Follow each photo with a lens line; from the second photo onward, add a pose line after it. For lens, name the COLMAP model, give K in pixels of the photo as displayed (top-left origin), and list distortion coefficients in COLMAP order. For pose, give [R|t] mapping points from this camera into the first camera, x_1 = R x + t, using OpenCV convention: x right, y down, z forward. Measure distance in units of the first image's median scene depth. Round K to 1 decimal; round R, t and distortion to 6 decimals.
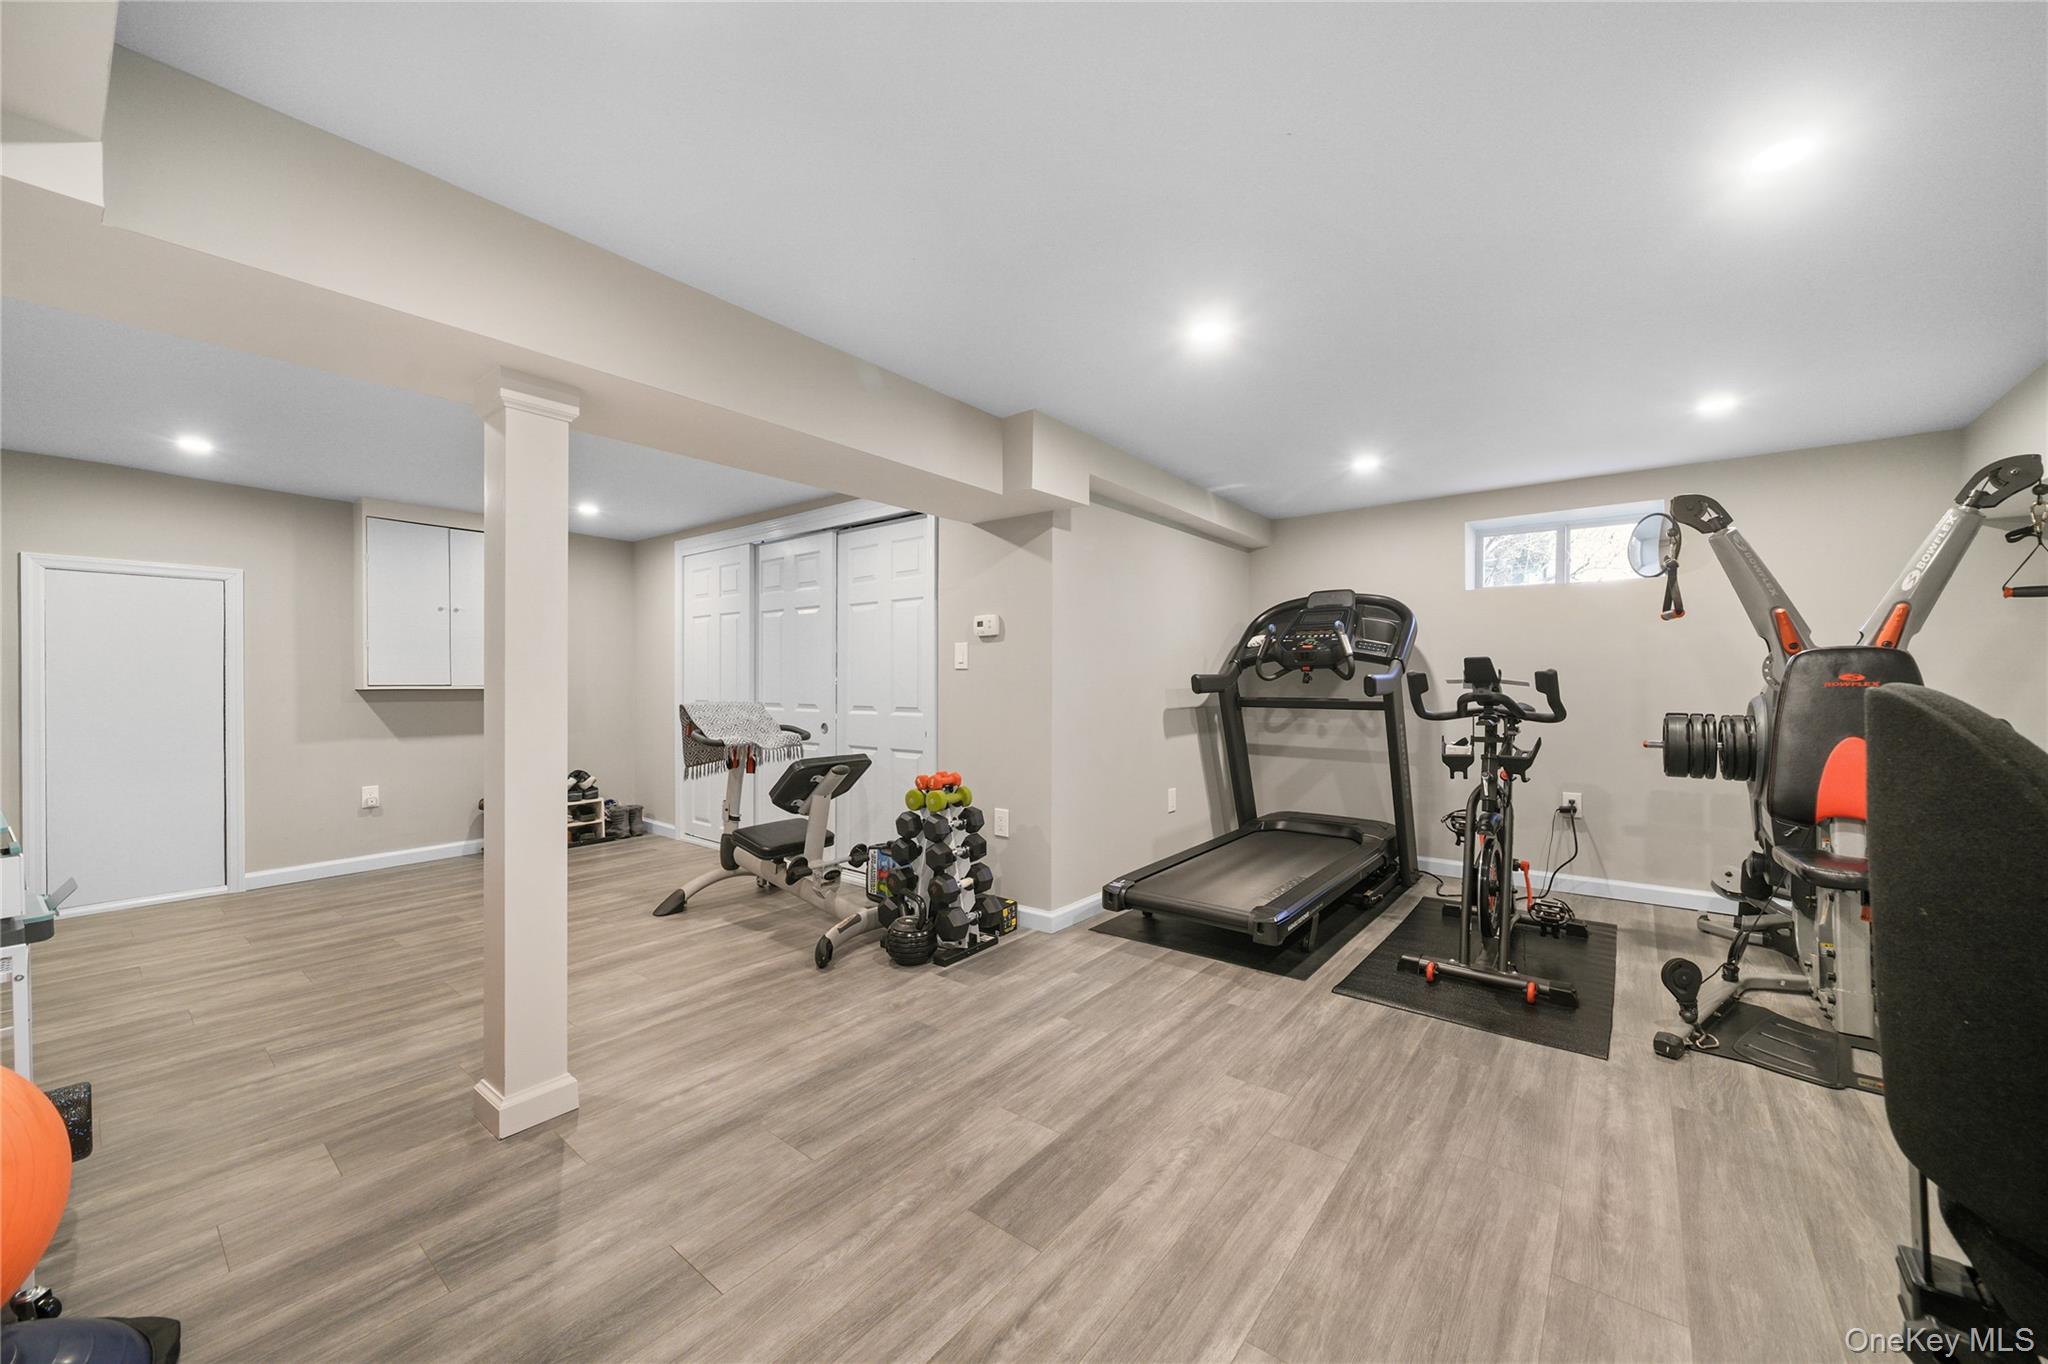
lens RADIAL K [[778.5, 0, 1024.0], [0, 778.5, 682.0], [0, 0, 1]] dist [-0.000650, 0.000239]
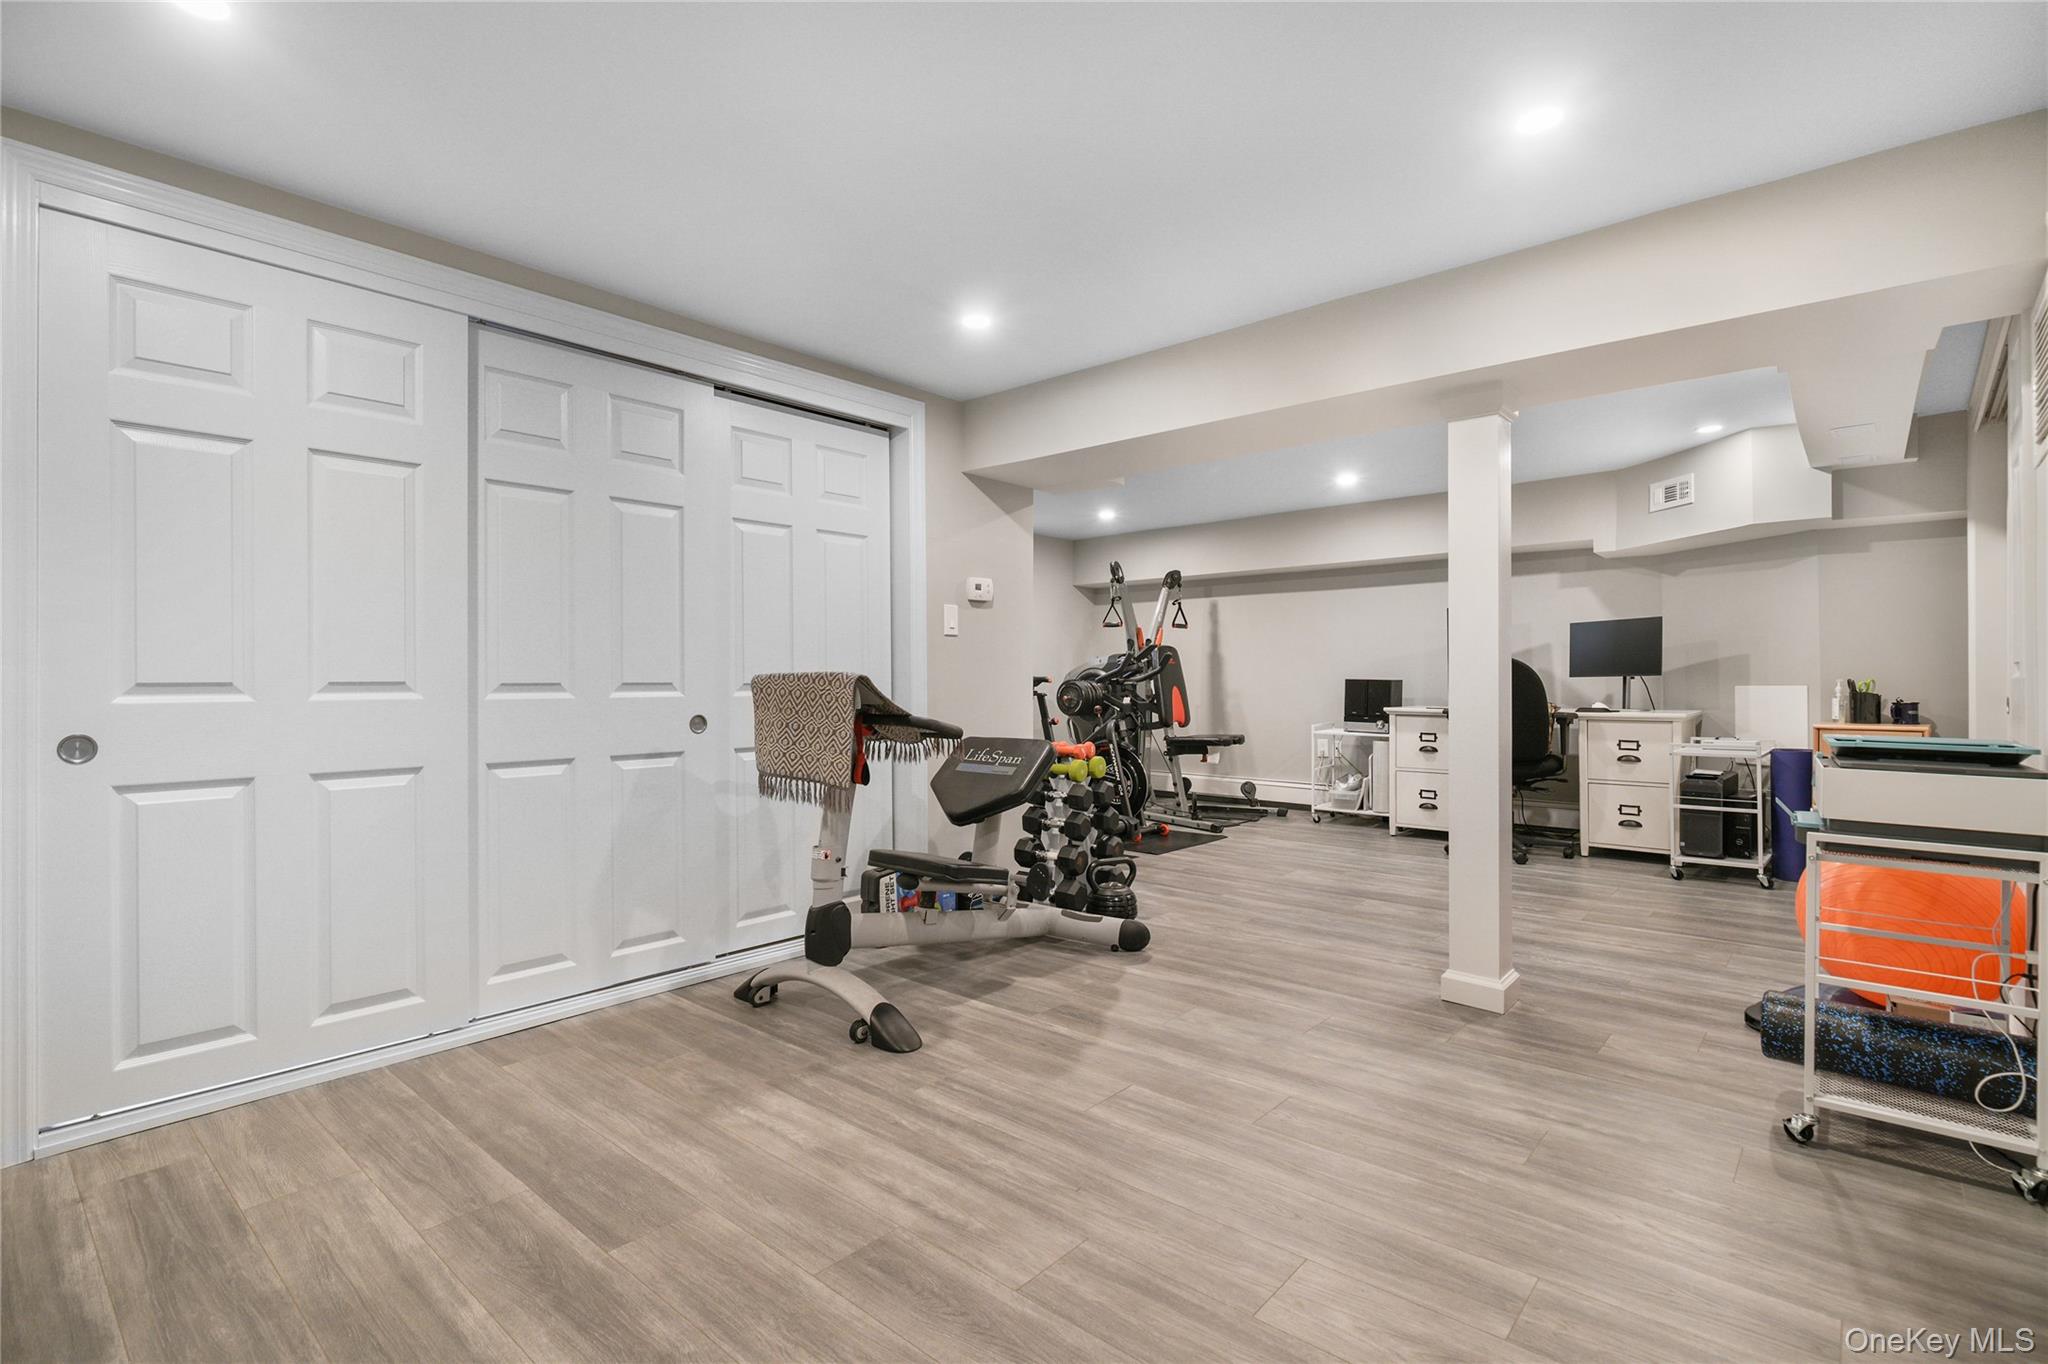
lens RADIAL K [[966.8, 0, 1024.0], [0, 966.8, 682.0], [0, 0, 1]] dist [-0.000703, -0.000292]
pose [[0.033994, 0.001887, 0.999420, -1.301800], [0.004542, 0.999988, -0.002043, 0.042695], [-0.999412, 0.004609, 0.033985, 1.002359]]
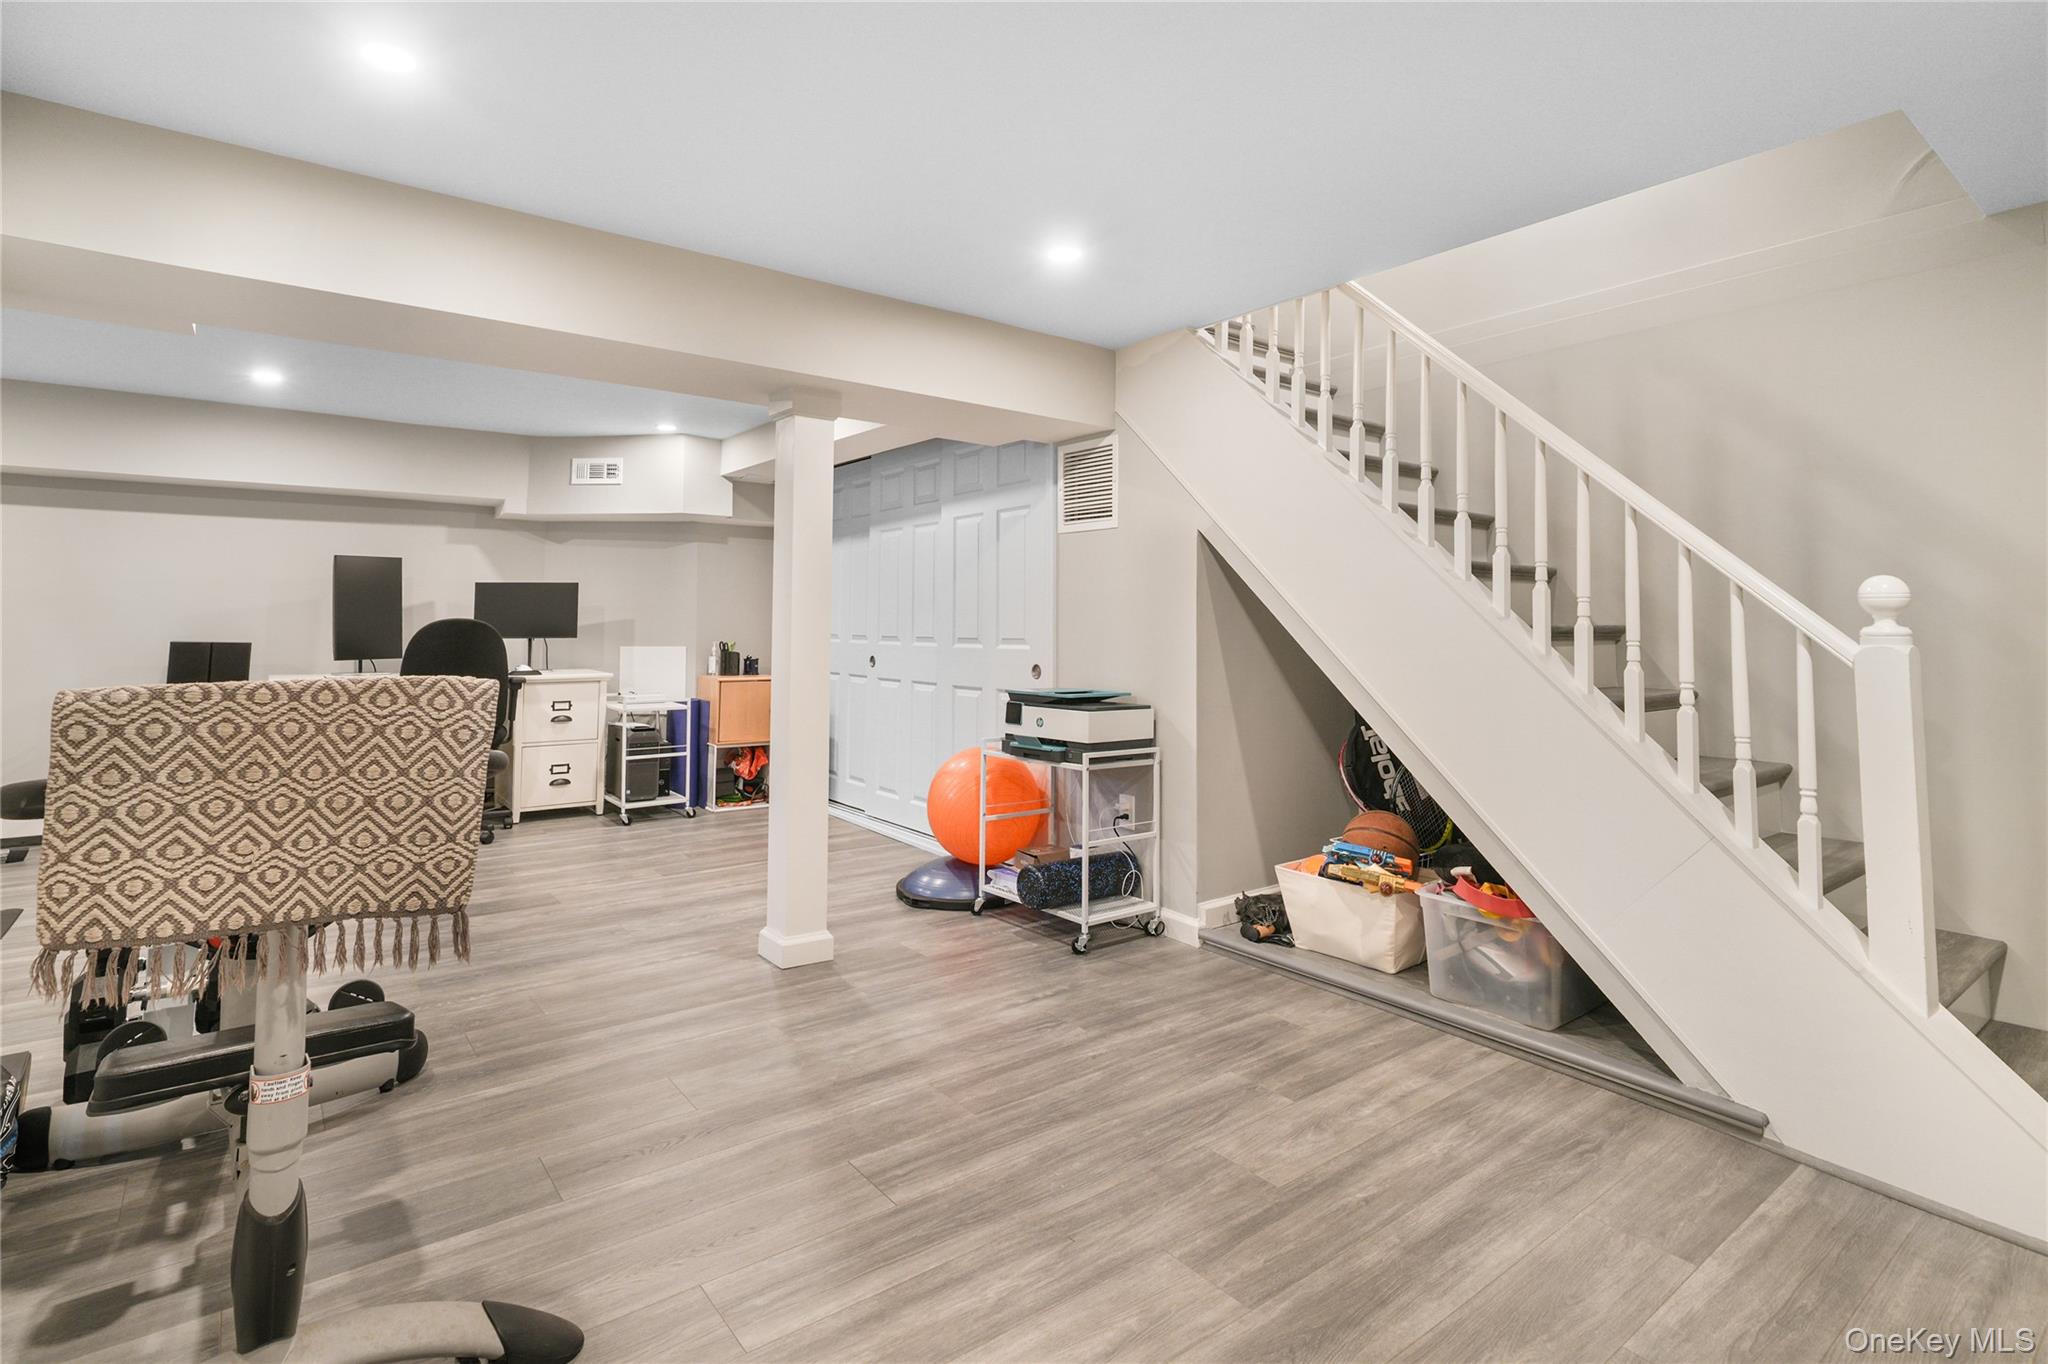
lens RADIAL K [[991.3, 0, 1021.2], [0, 991.3, 556.7], [0, 0, 1]] dist [0.002409, 0.000065]
pose [[-0.973273, 0.013443, 0.229258, -0.837965], [-0.002412, 0.997632, -0.068736, 0.009296], [-0.229639, -0.067452, -0.970936, 1.537802]]
